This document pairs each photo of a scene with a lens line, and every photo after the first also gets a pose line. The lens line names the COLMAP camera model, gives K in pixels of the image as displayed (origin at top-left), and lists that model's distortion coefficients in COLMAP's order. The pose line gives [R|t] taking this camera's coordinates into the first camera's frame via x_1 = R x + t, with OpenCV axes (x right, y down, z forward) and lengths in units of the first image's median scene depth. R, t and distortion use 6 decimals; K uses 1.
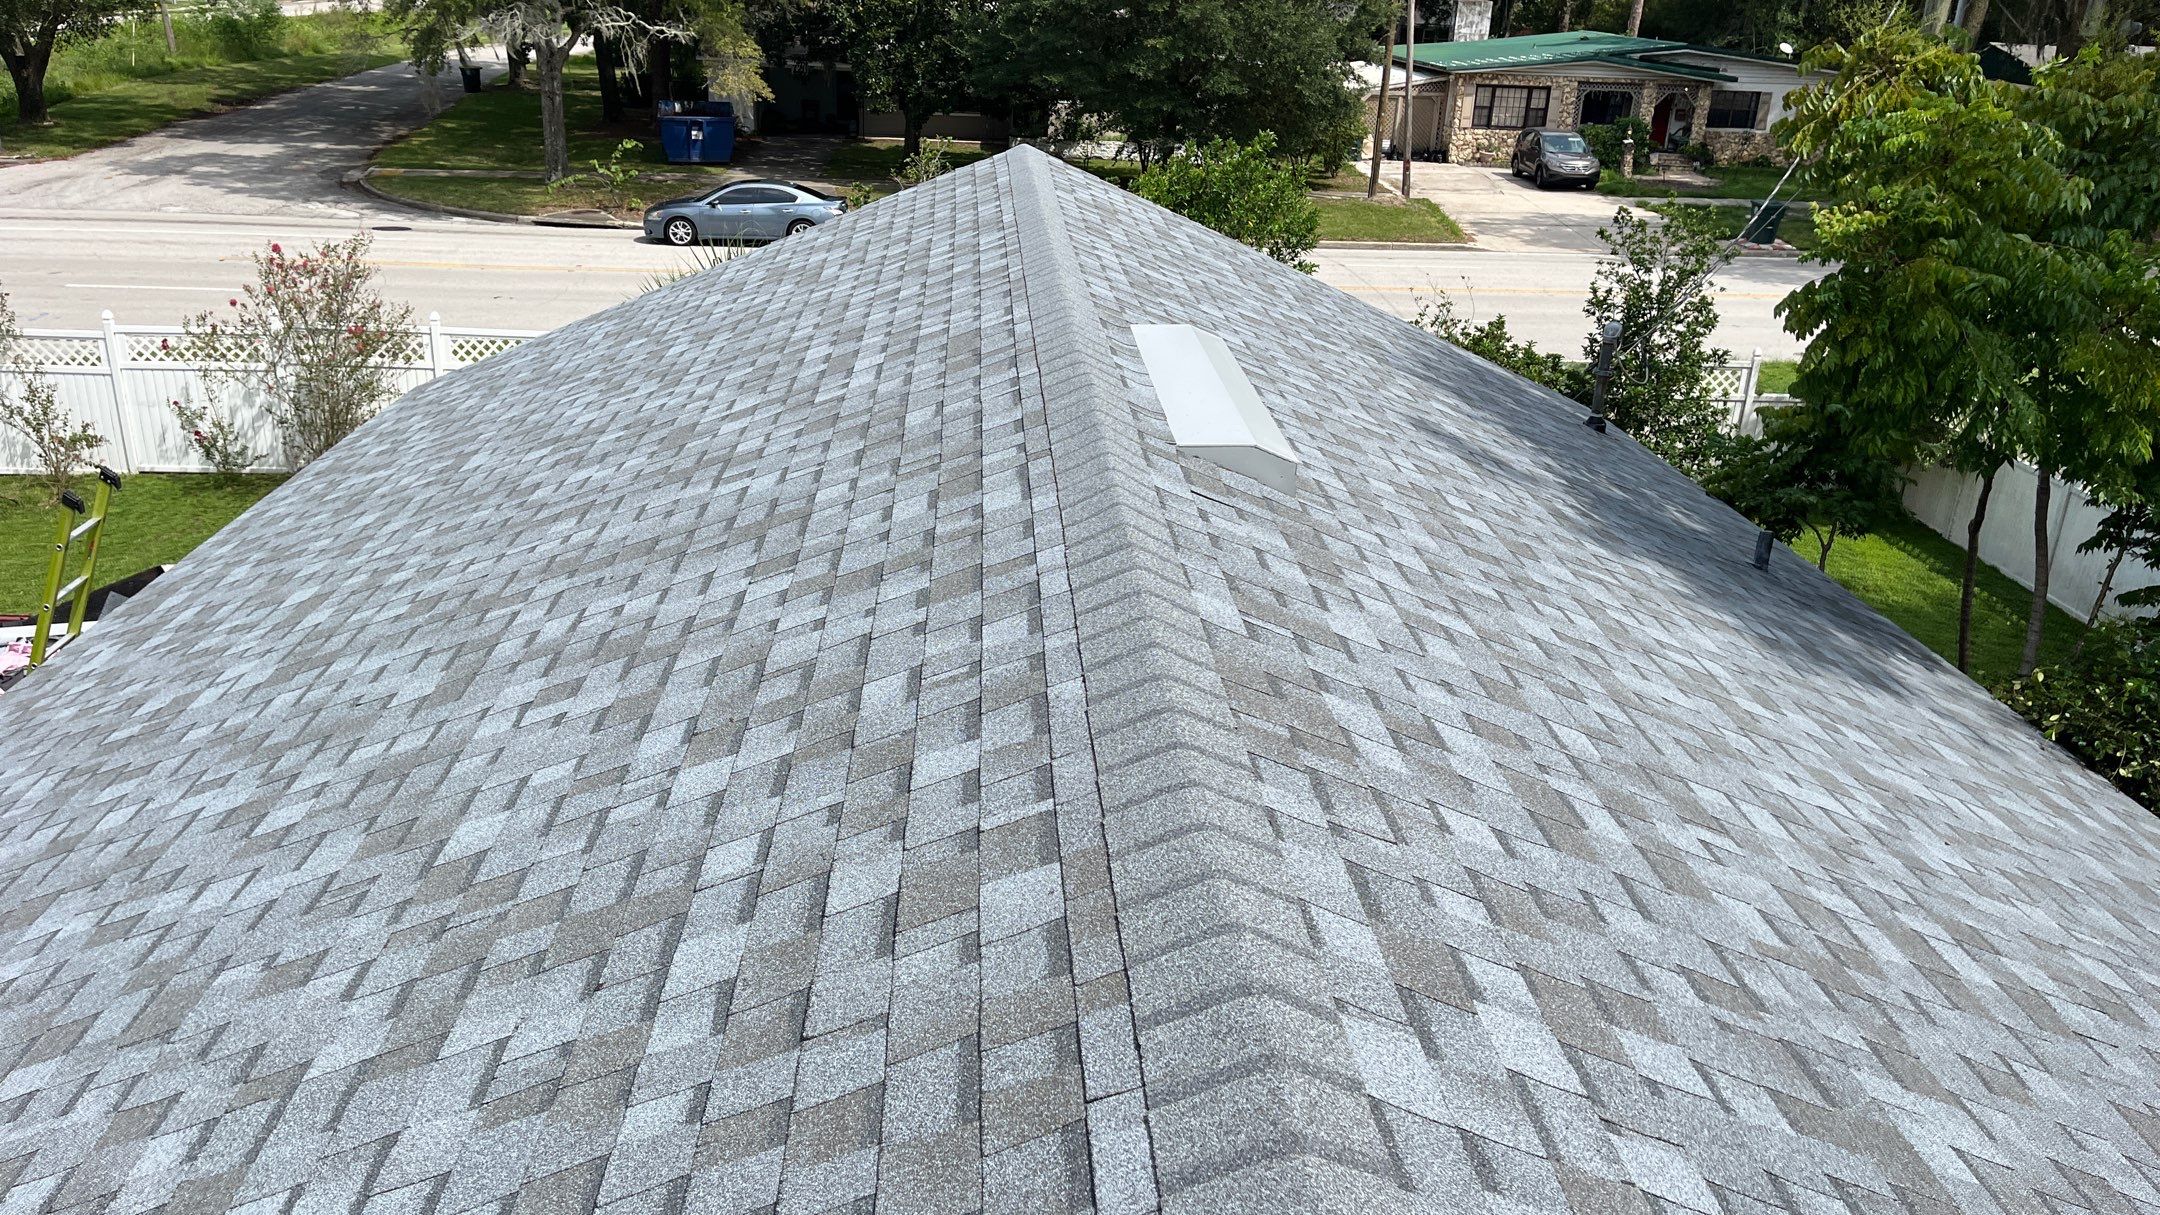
lens RADIAL K [[1623.8, 0, 1082.4], [0, 1623.8, 613.4], [0, 0, 1]] dist [0.071137, -0.092095]
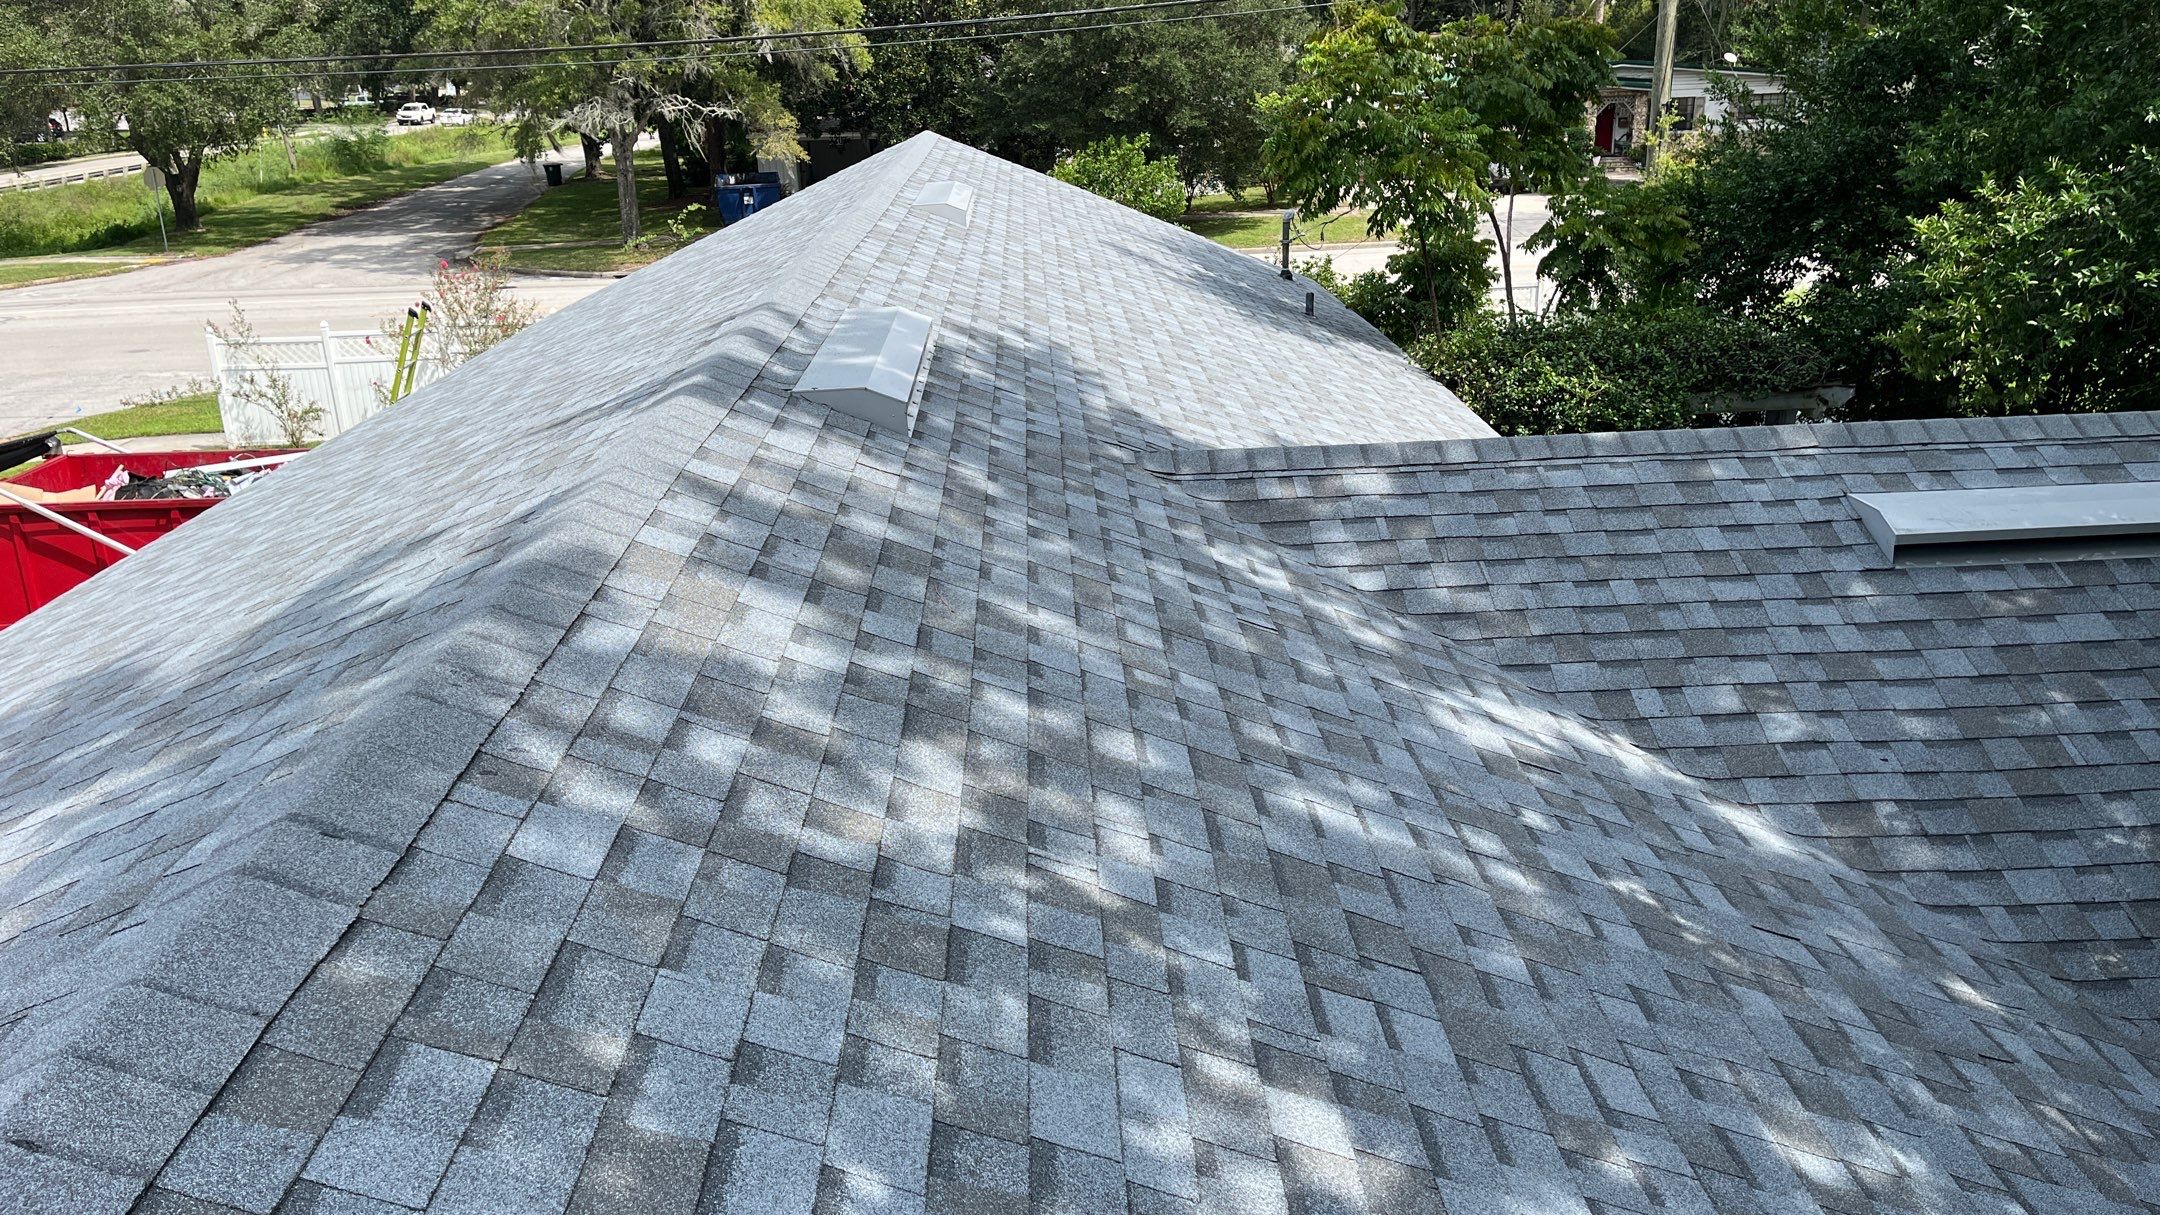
lens RADIAL K [[1623.8, 0, 1086.6], [0, 1623.8, 595.4], [0, 0, 1]] dist [0.071137, -0.092095]
pose [[0.997061, -0.061524, -0.045663, 0.040766], [0.059203, 0.996966, -0.050544, 0.063219], [0.048634, 0.047692, 0.997677, -0.139389]]
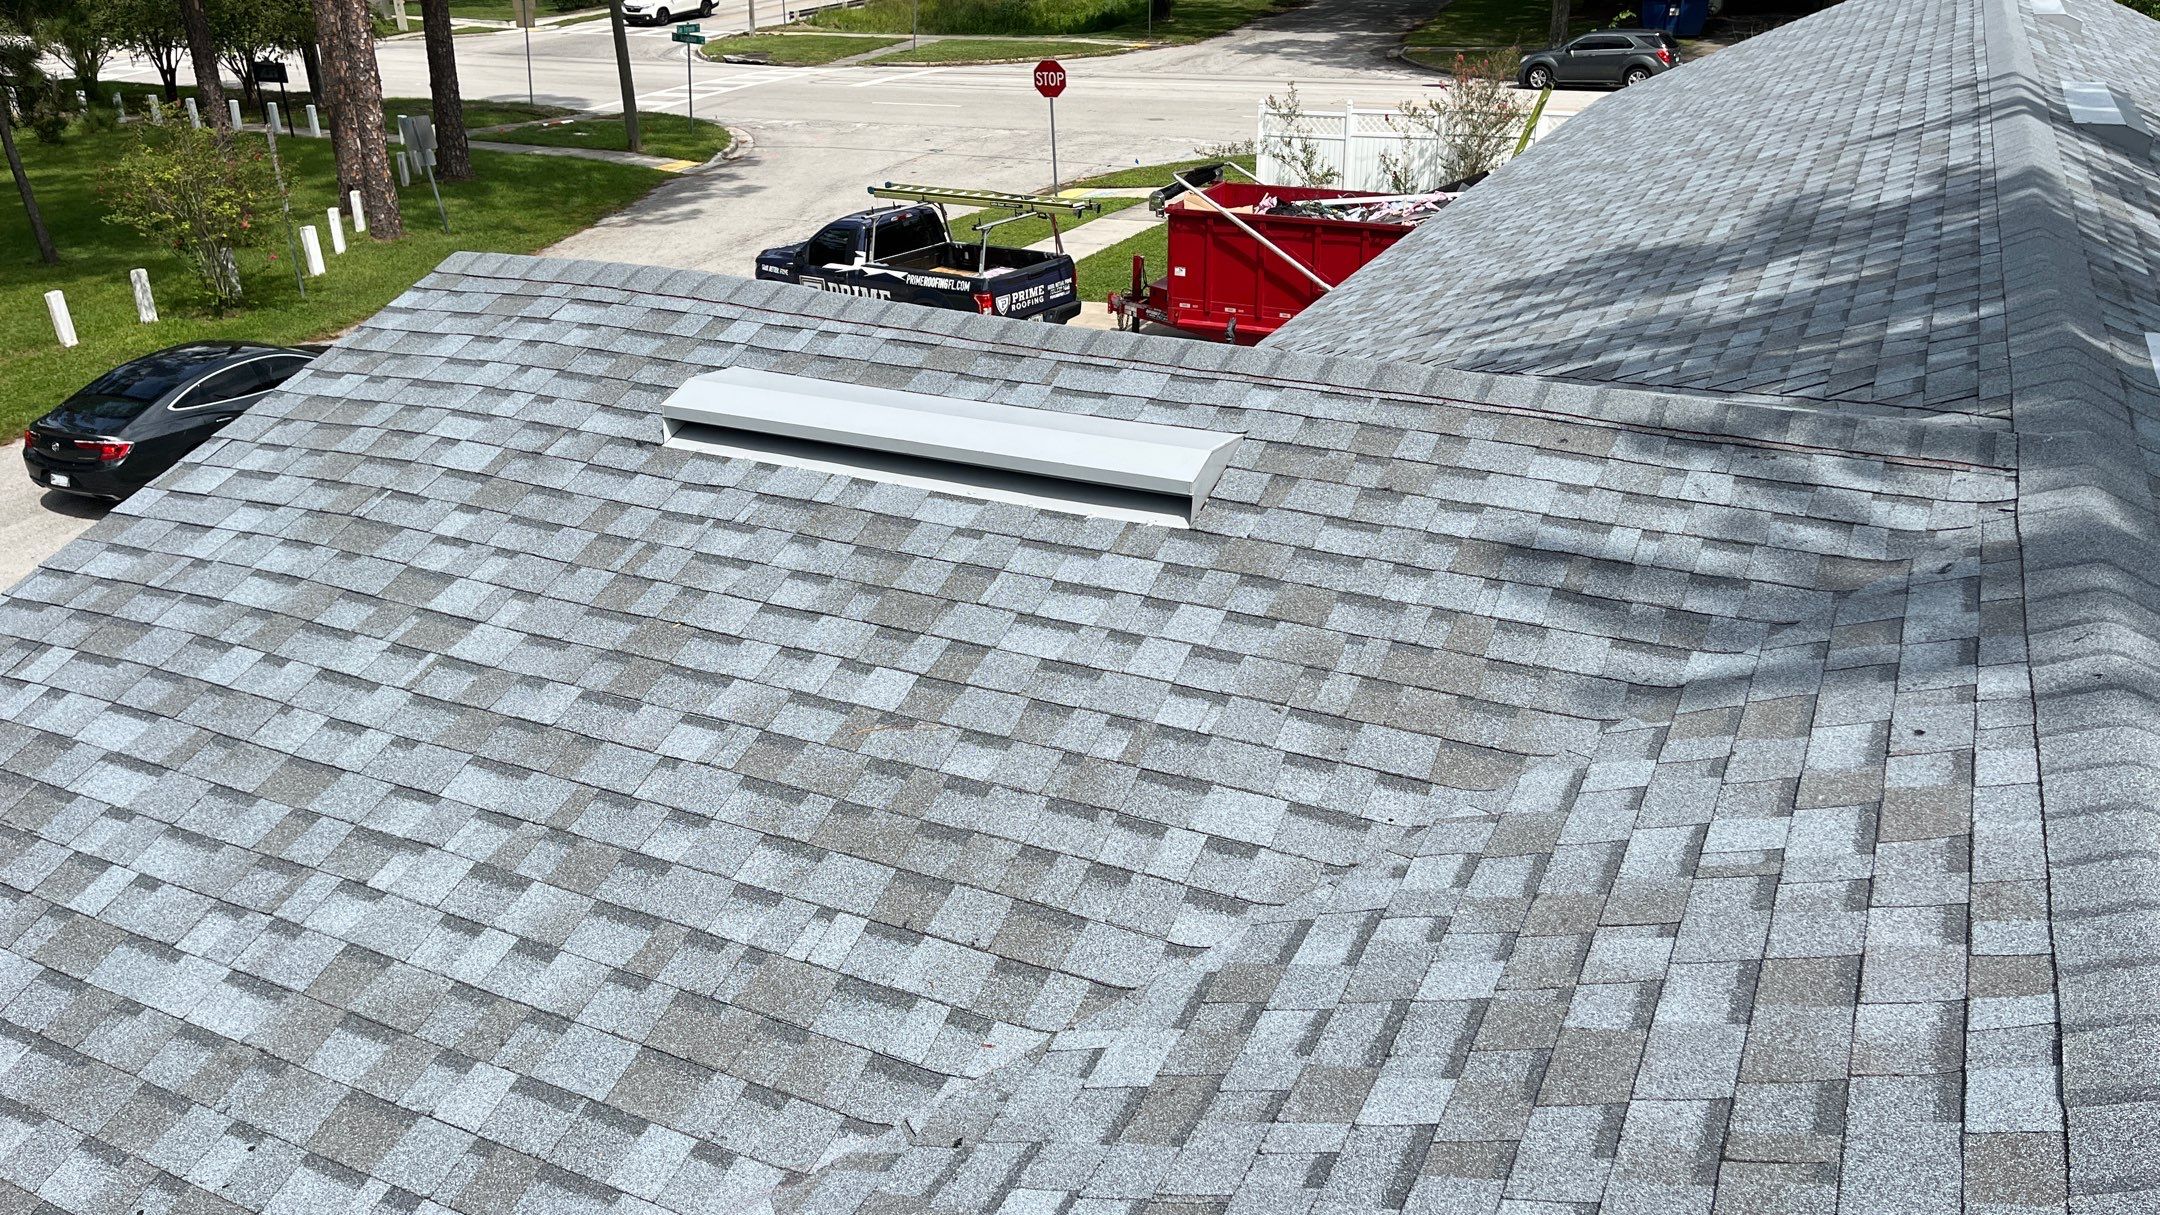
lens RADIAL K [[1623.8, 0, 1074.6], [0, 1623.8, 611.7], [0, 0, 1]] dist [0.071137, -0.092095]
pose [[0.867645, 0.147313, -0.474859, 0.013020], [-0.125369, 0.989058, 0.077760, 0.096260], [0.481118, -0.007936, 0.876620, -0.243004]]
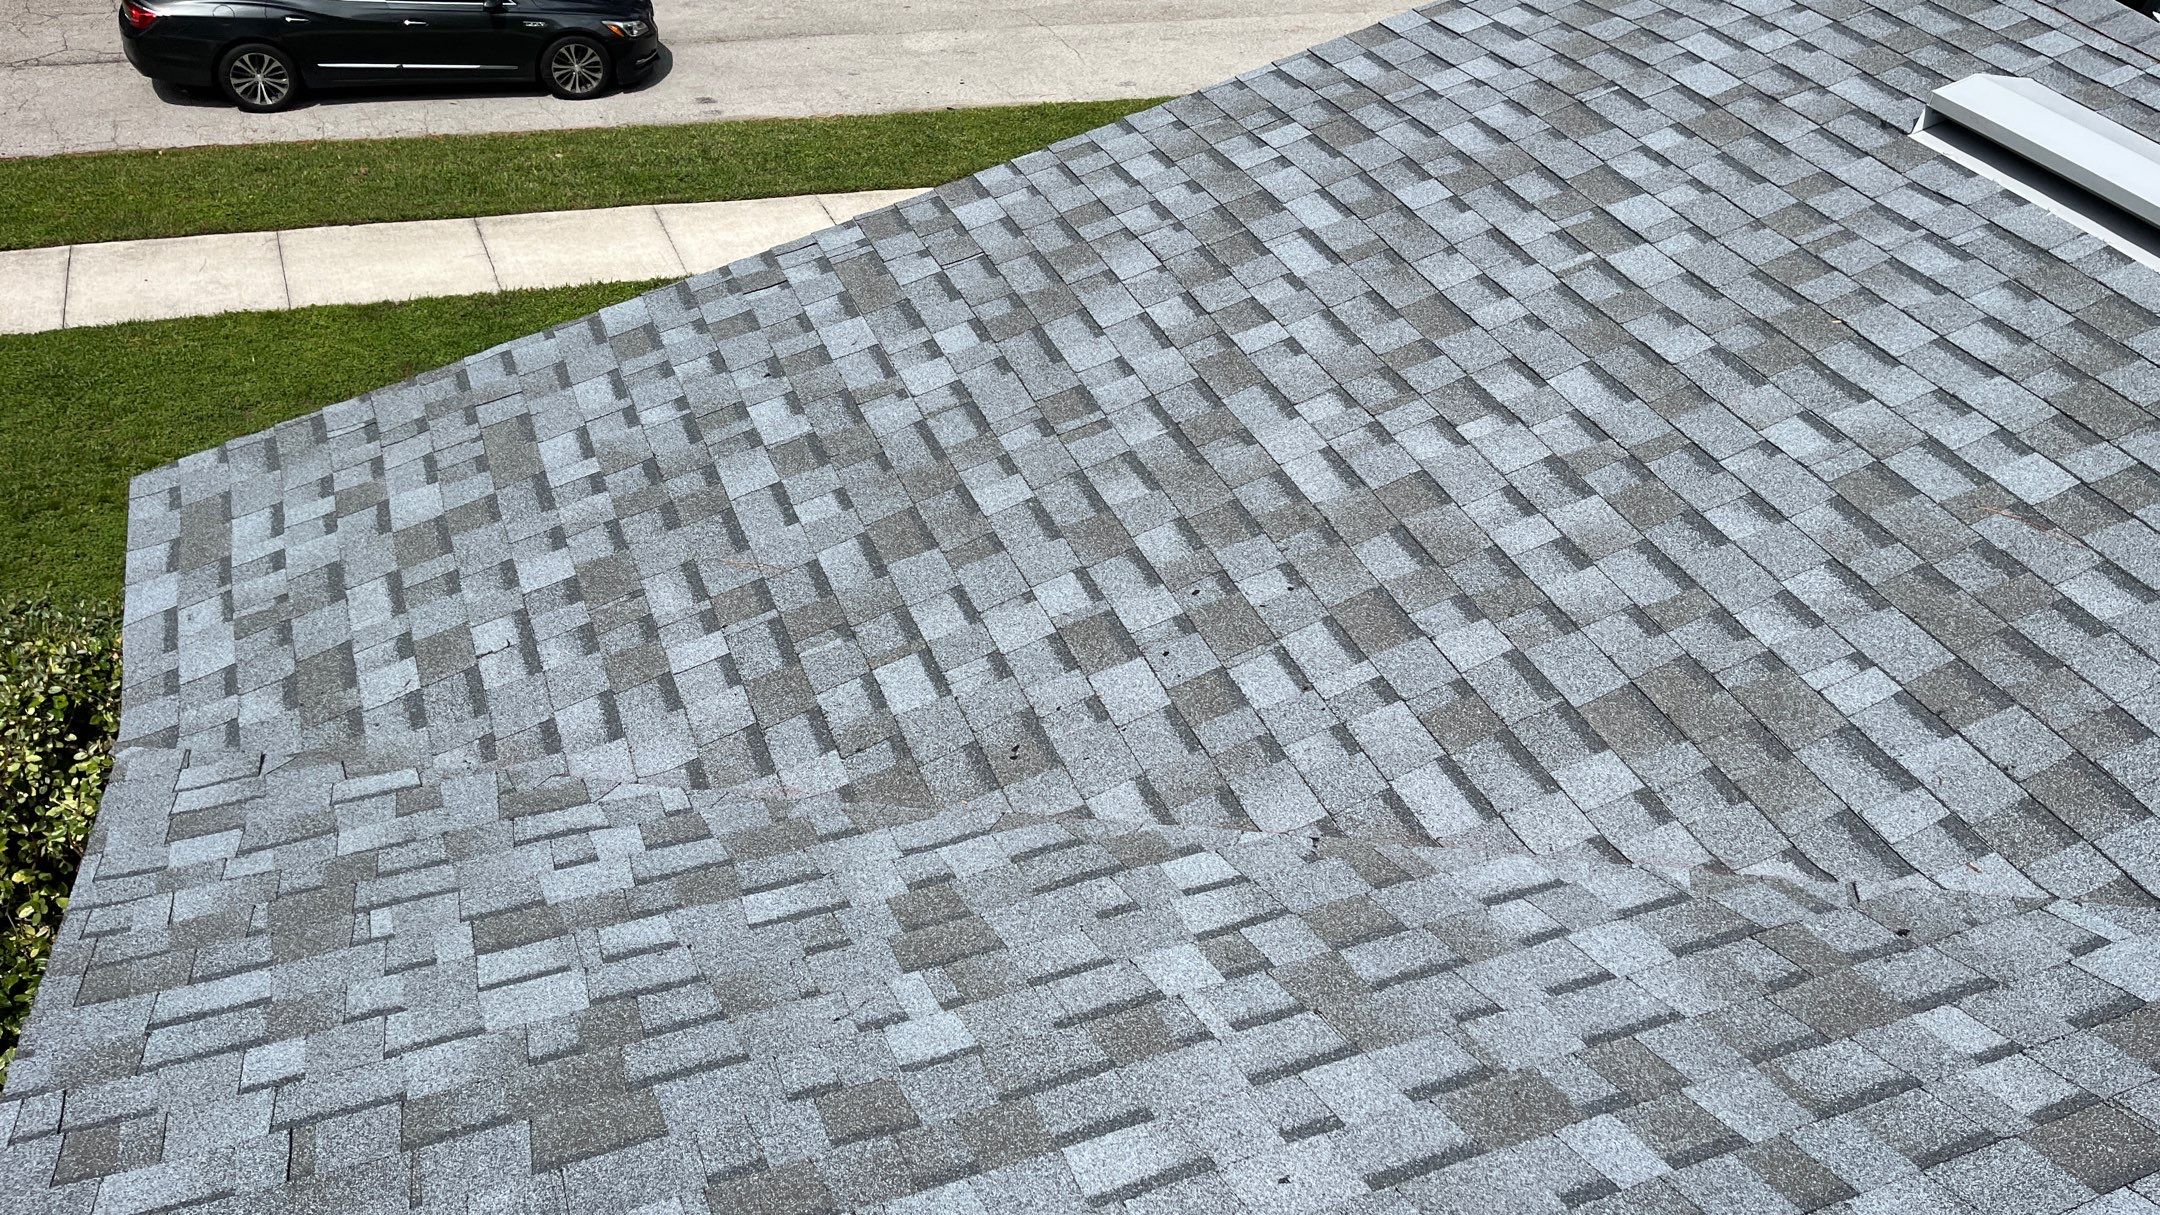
lens RADIAL K [[1623.8, 0, 1079.5], [0, 1623.8, 610.8], [0, 0, 1]] dist [0.071137, -0.092095]
pose [[0.339952, 0.565309, -0.751570, 0.010953], [-0.432281, 0.803667, 0.408965, 0.100262], [0.835204, 0.185861, 0.517581, -0.248069]]
